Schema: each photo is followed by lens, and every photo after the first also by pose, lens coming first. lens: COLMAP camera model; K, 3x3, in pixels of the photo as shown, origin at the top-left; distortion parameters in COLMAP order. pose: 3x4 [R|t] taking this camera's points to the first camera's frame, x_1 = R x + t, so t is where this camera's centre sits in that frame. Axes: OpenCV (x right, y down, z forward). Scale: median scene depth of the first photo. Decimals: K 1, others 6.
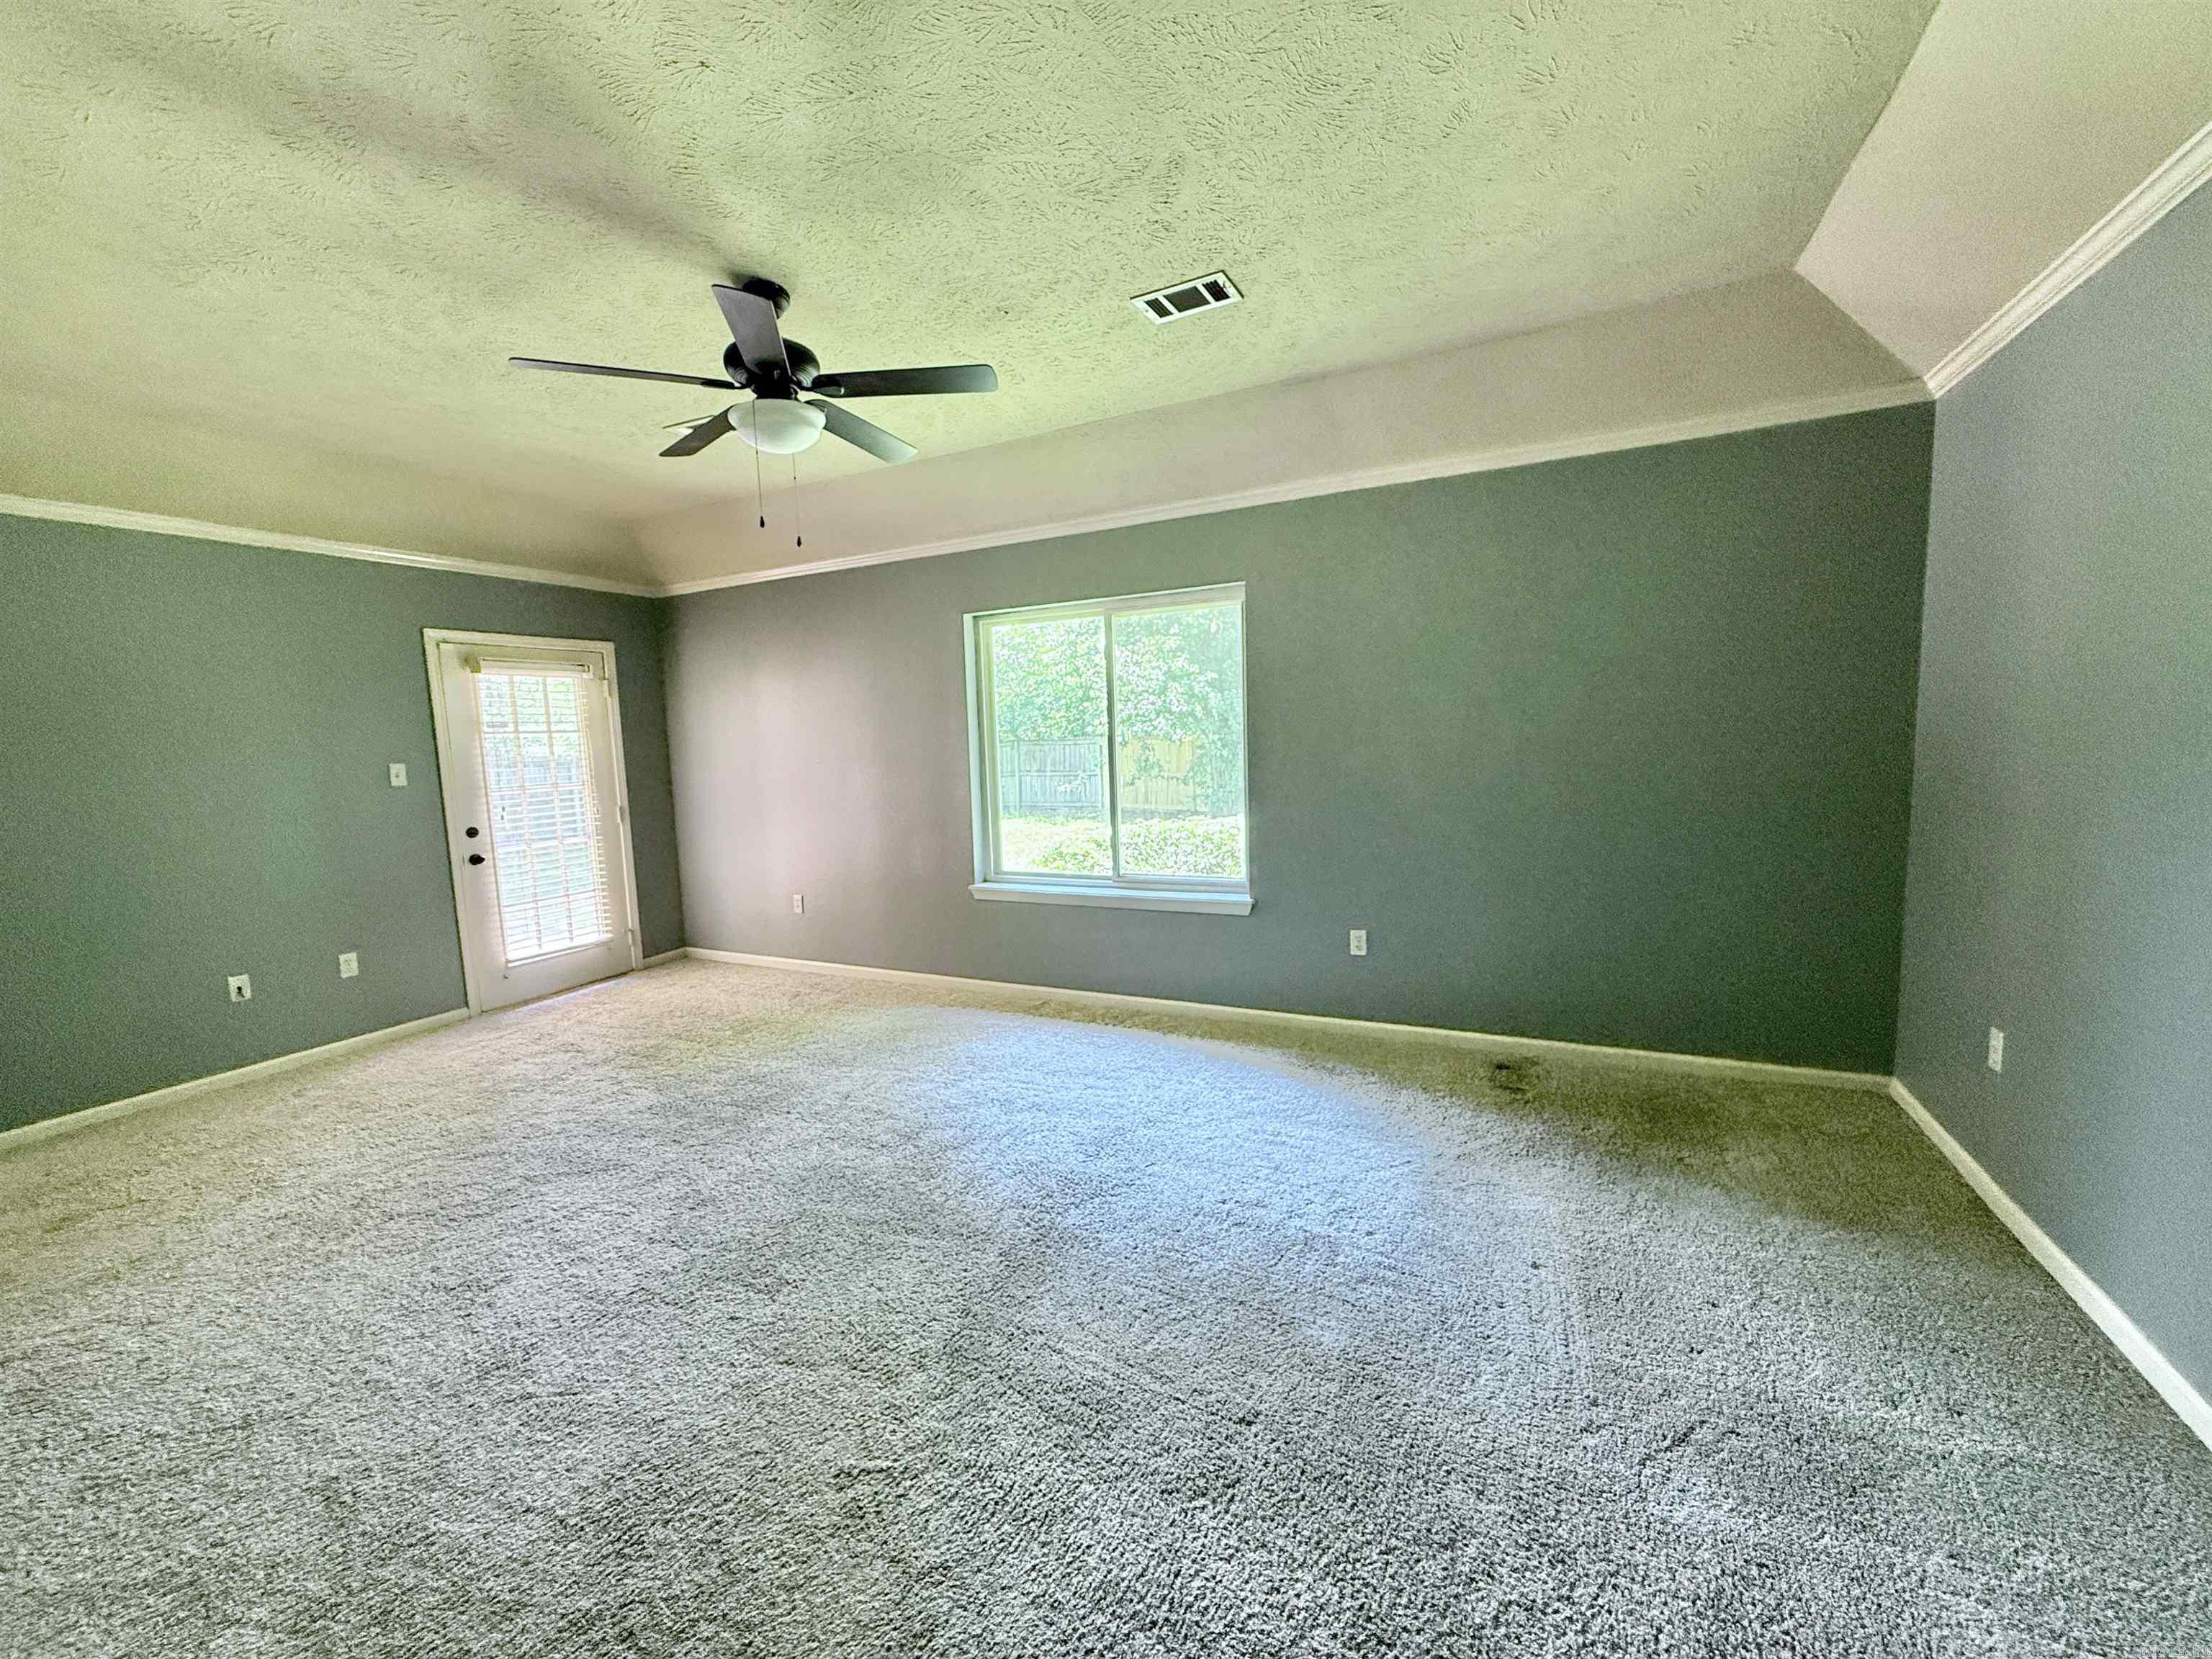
lens RADIAL K [[888.2, 0, 1103.8], [0, 888.2, 832.1], [0, 0, 1]] dist [0.000340, 0.000042]
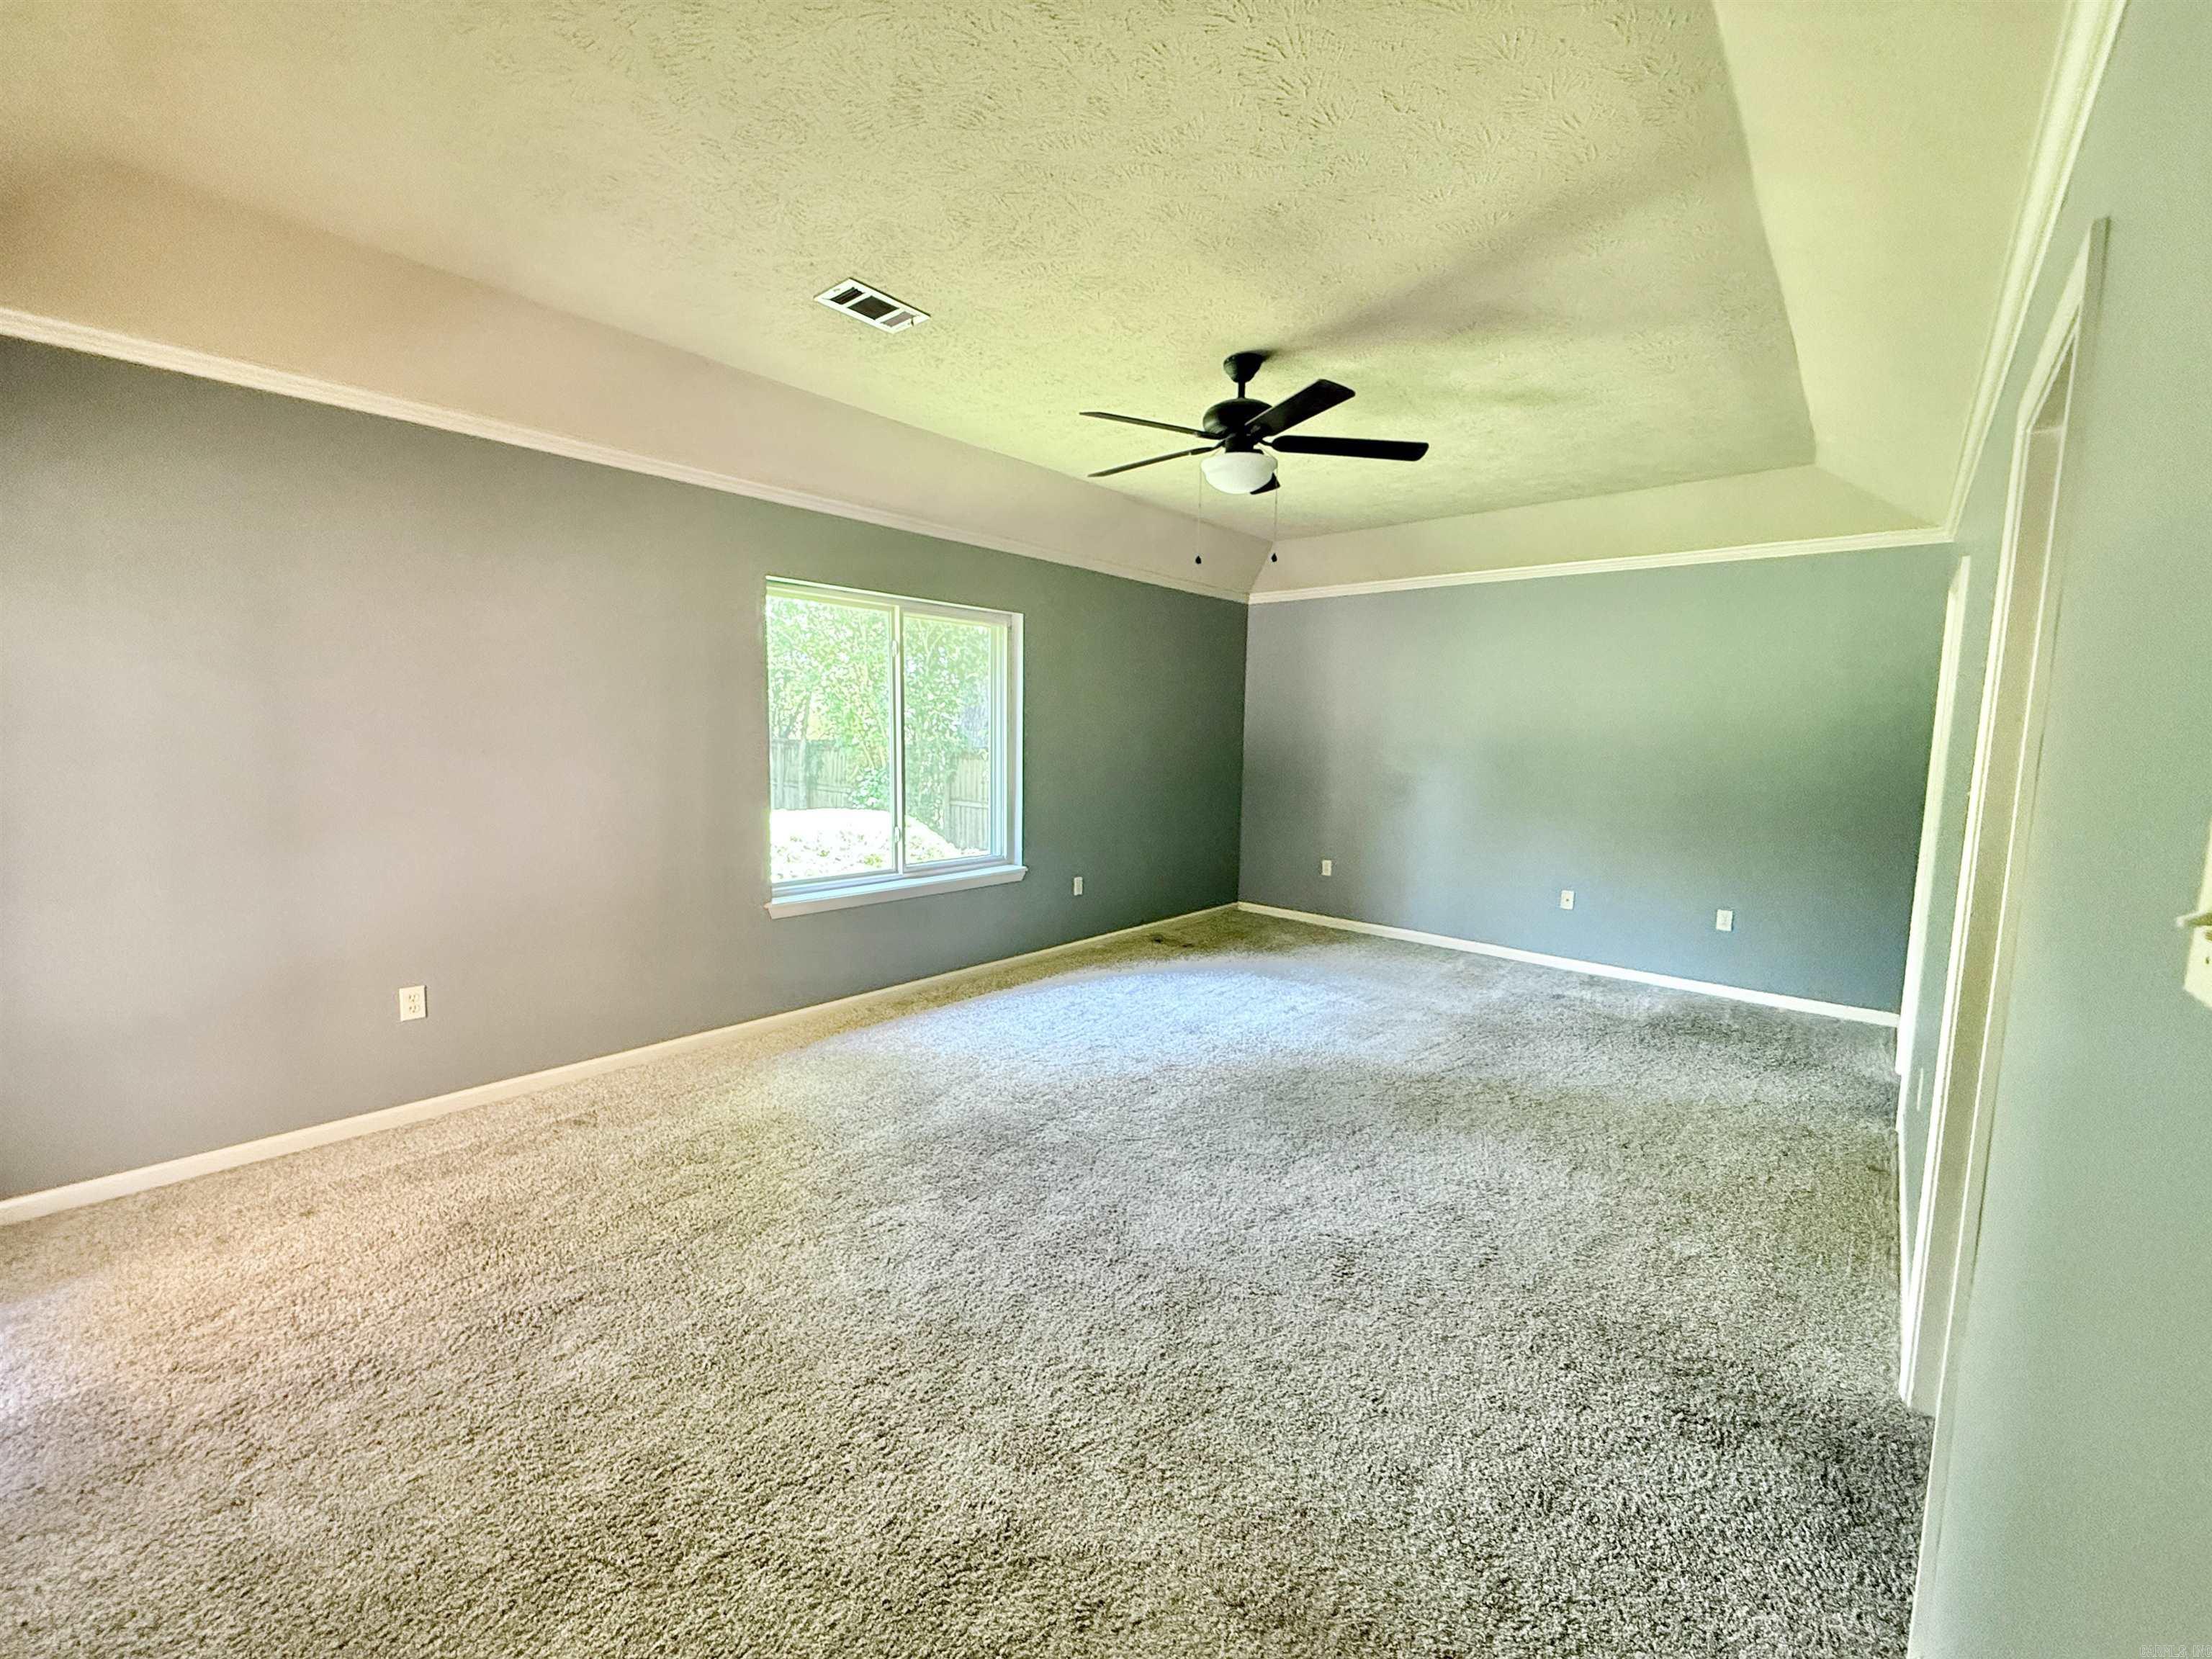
lens RADIAL K [[888.2, 0, 1101.6], [0, 888.2, 832.2], [0, 0, 1]] dist [0.000340, 0.000042]
pose [[0.255649, -0.070926, 0.964164, -1.093657], [0.078552, 0.995532, 0.052406, -0.032148], [-0.963573, 0.062339, 0.260078, 0.607076]]
